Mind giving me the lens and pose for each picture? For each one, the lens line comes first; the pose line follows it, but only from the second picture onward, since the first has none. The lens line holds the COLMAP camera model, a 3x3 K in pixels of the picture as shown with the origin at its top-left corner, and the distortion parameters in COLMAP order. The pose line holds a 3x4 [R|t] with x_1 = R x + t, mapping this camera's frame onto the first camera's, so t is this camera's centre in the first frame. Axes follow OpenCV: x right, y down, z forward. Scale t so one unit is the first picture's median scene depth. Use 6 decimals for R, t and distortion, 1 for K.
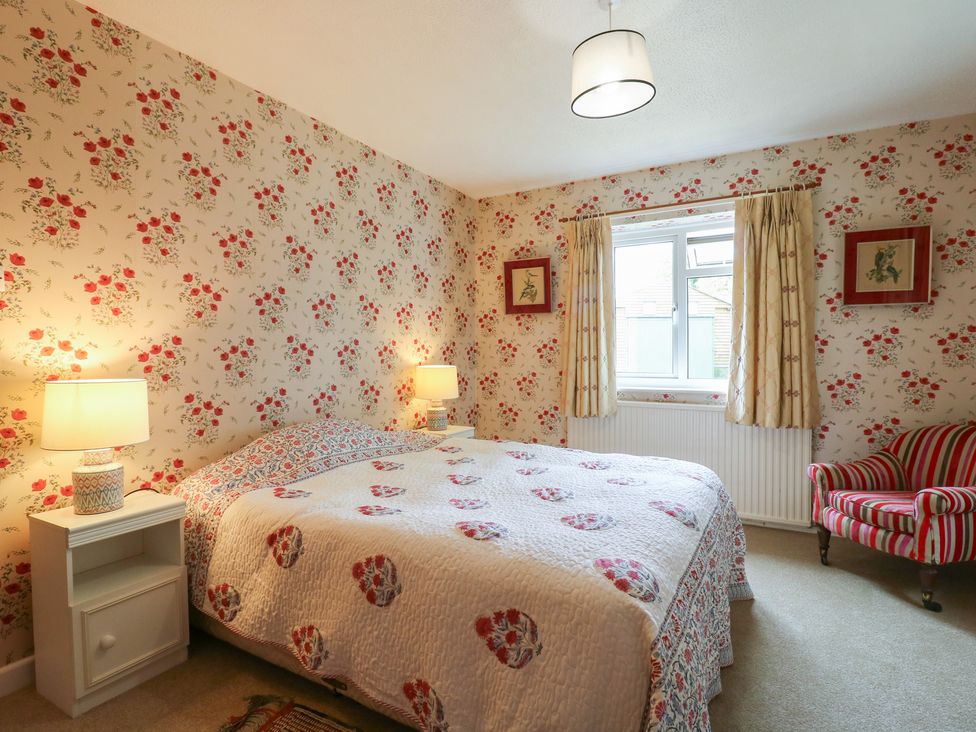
lens RADIAL K [[510.5, 0, 493.4], [0, 510.5, 356.9], [0, 0, 1]] dist [0.000030, -0.013259]
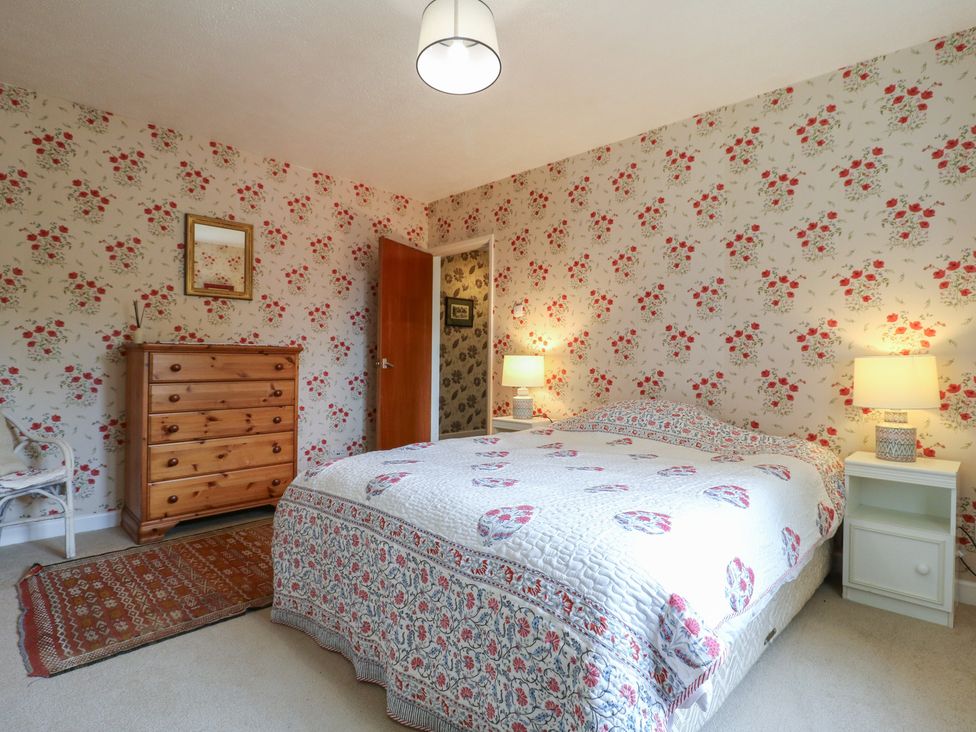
lens RADIAL K [[510.5, 0, 493.4], [0, 510.5, 356.9], [0, 0, 1]] dist [0.000030, -0.013259]
pose [[-0.259226, -0.003993, -0.965808, 0.787626], [-0.015079, 0.999886, -0.000086, 0.035121], [0.965699, 0.014541, -0.259257, 0.903958]]
